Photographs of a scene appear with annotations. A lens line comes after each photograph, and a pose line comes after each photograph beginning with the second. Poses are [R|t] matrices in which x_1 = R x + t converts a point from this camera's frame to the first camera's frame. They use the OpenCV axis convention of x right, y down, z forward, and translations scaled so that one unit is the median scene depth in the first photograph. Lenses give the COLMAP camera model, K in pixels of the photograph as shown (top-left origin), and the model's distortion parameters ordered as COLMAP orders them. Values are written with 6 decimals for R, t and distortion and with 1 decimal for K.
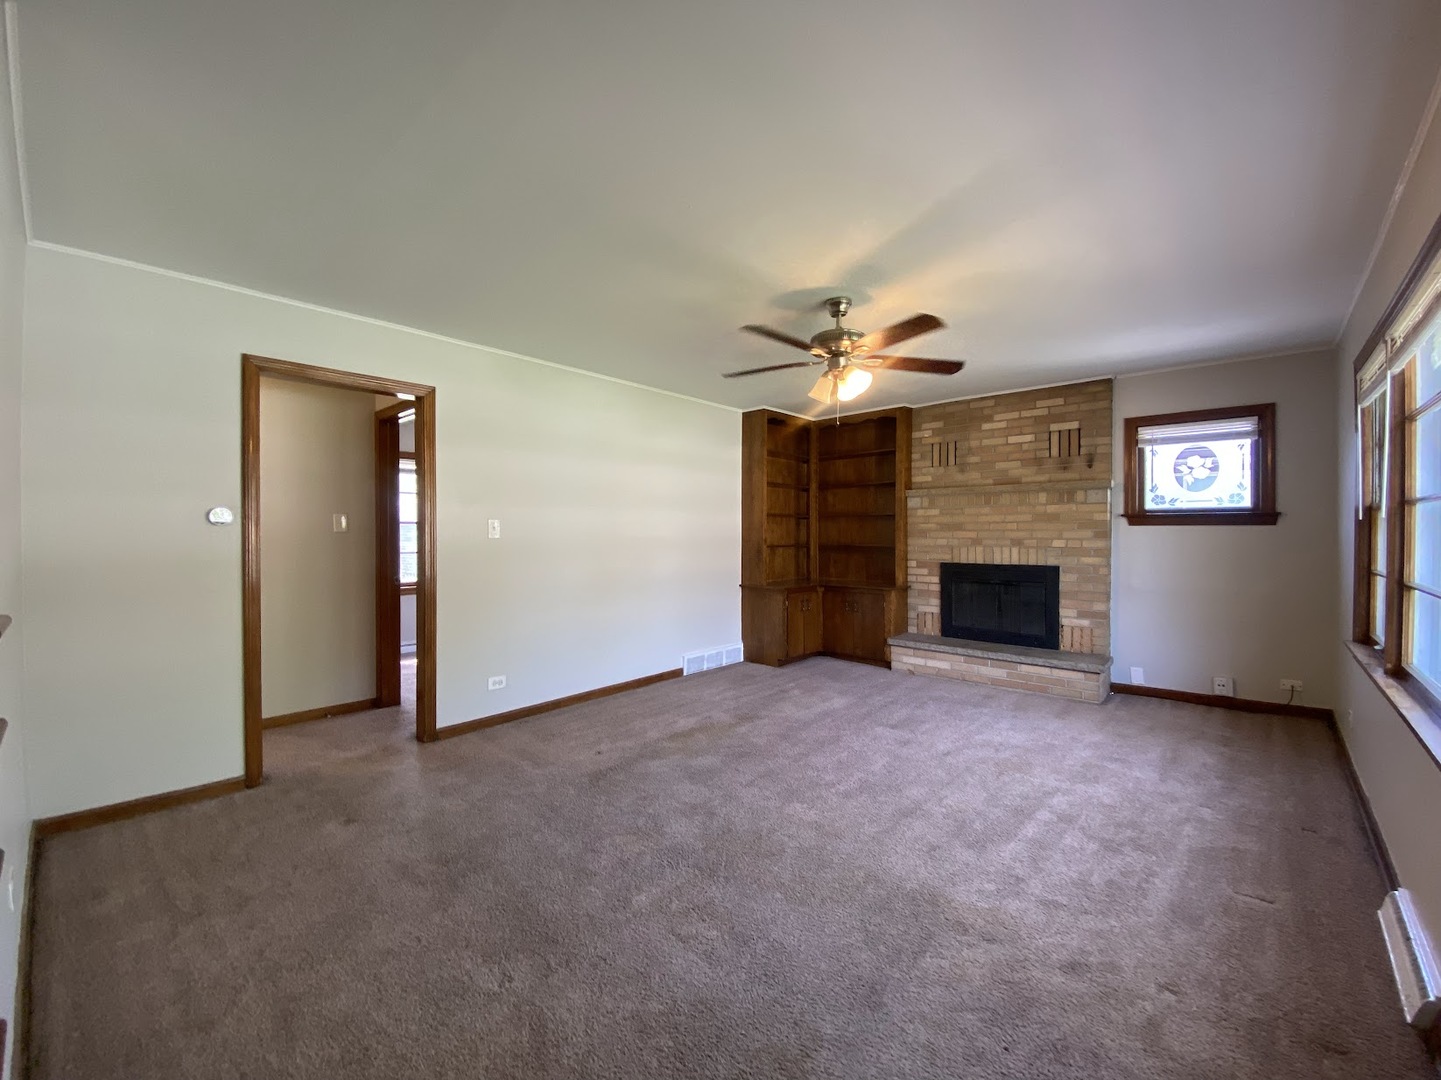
lens RADIAL K [[591.5, 0, 717.0], [0, 591.5, 536.0], [0, 0, 1]] dist [0.055251, -0.031598]
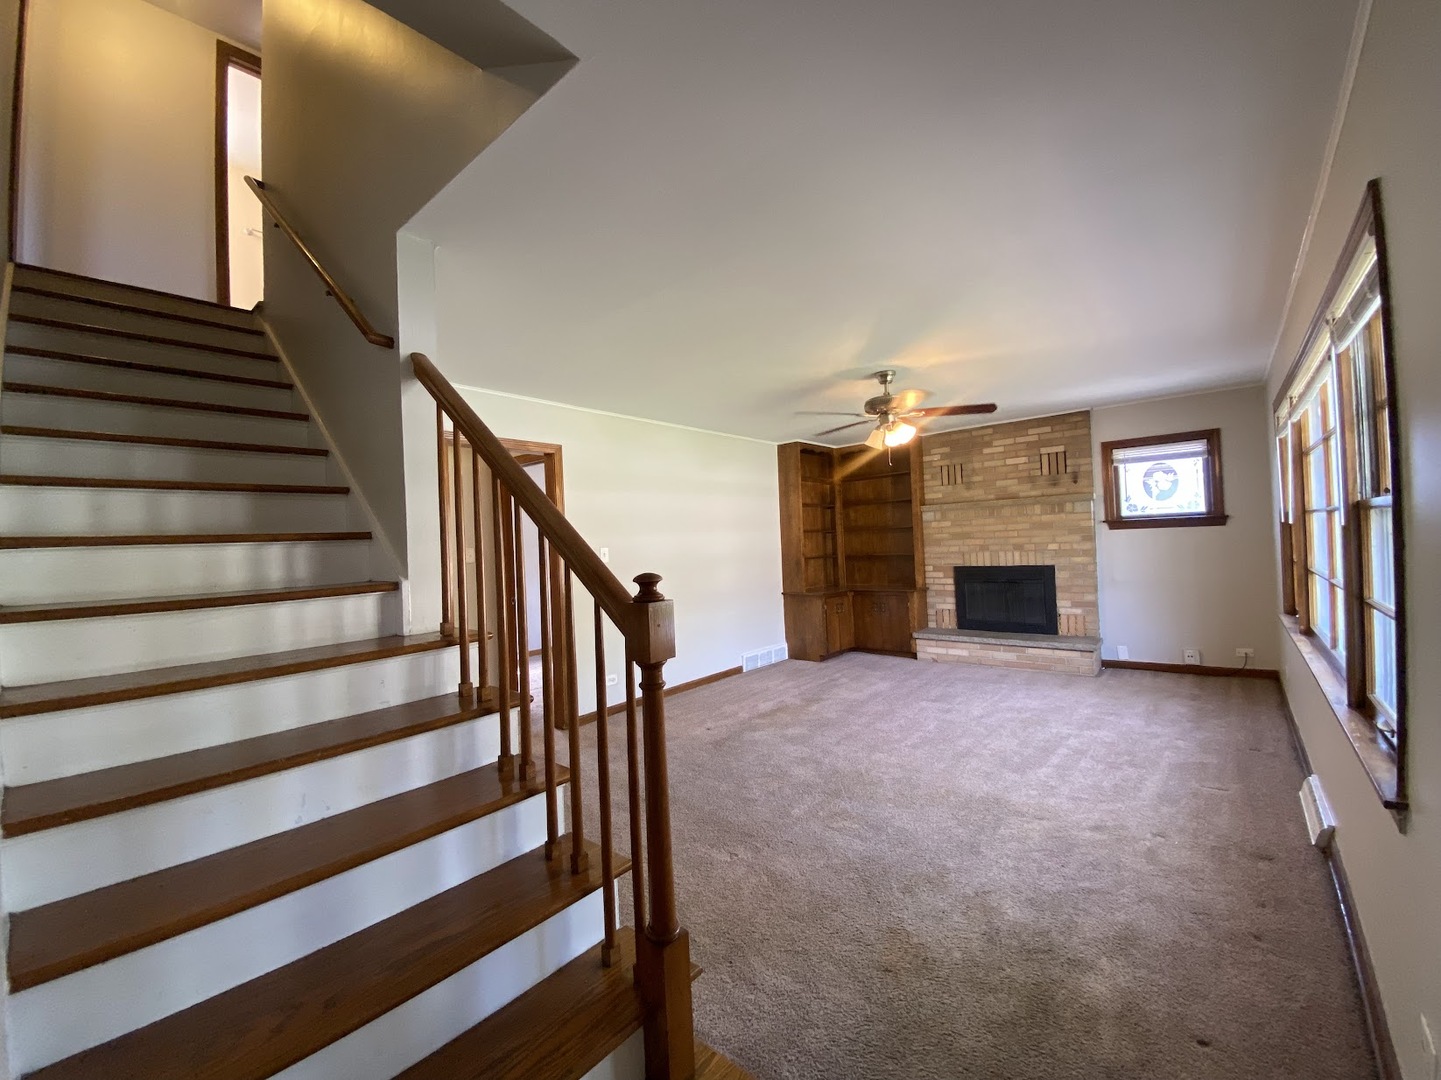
lens RADIAL K [[591.5, 0, 717.0], [0, 591.5, 536.0], [0, 0, 1]] dist [0.055251, -0.031598]
pose [[0.998701, -0.041824, 0.029095, -0.151686], [0.042360, 0.998939, -0.018049, -0.017041], [-0.028309, 0.019258, 0.999414, -0.203294]]
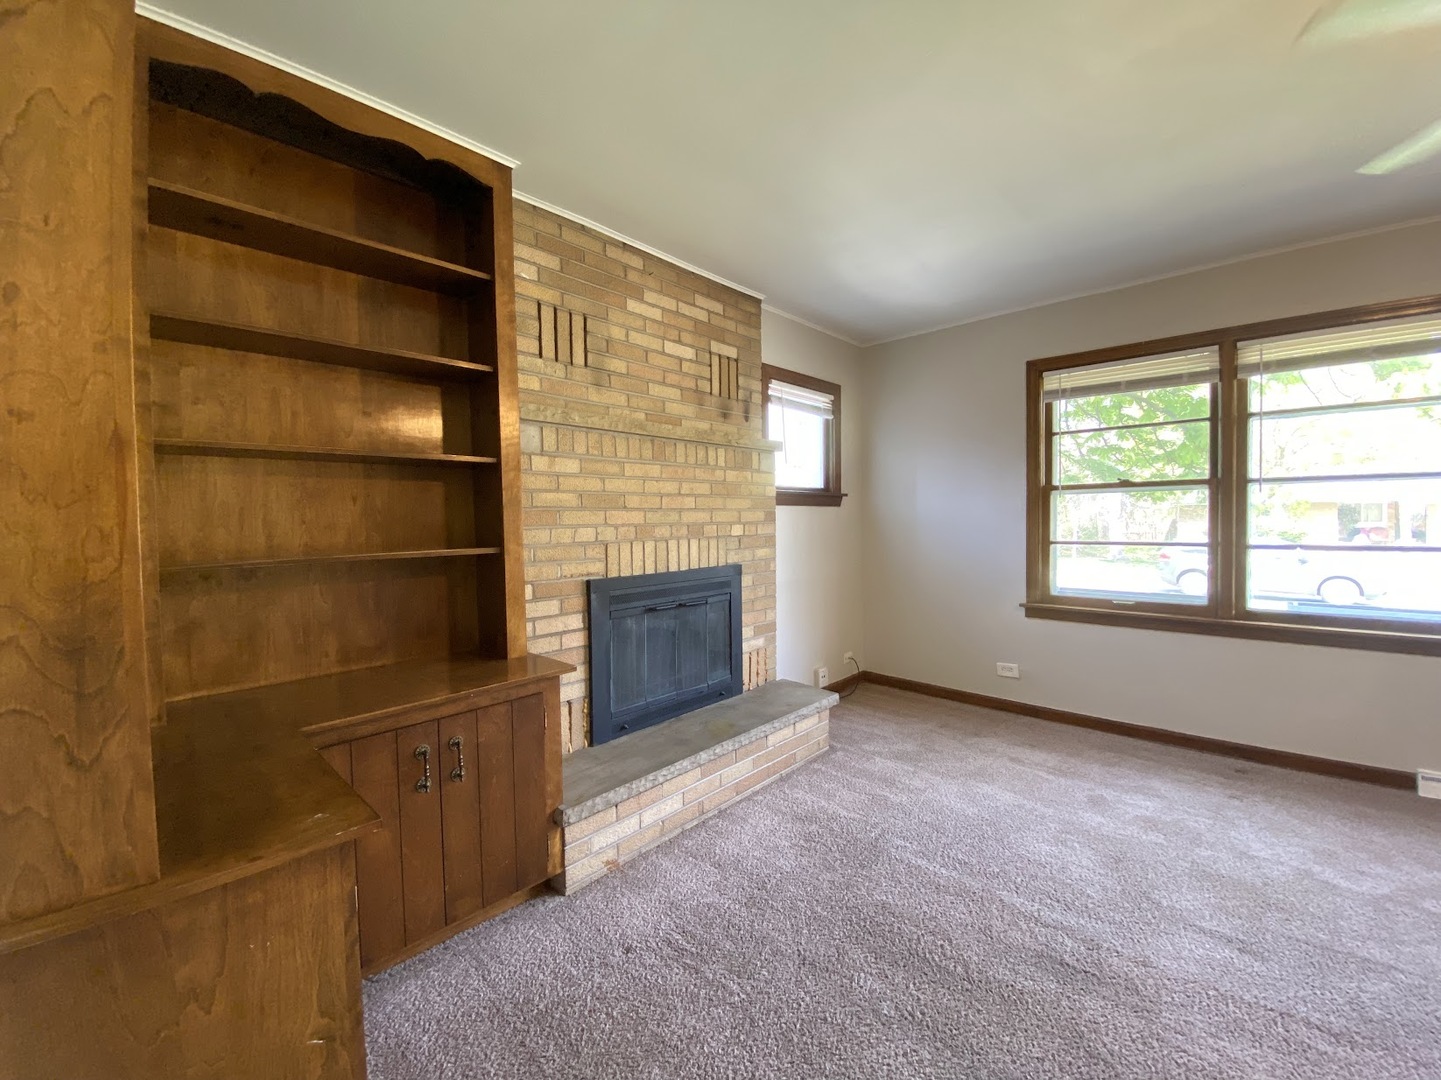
lens RADIAL K [[591.5, 0, 717.0], [0, 591.5, 536.0], [0, 0, 1]] dist [0.055251, -0.031598]
pose [[0.013077, -0.029077, 0.999492, -0.076974], [0.018018, 0.999422, 0.028840, 0.000056], [-0.999752, 0.017632, 0.013593, 1.085147]]
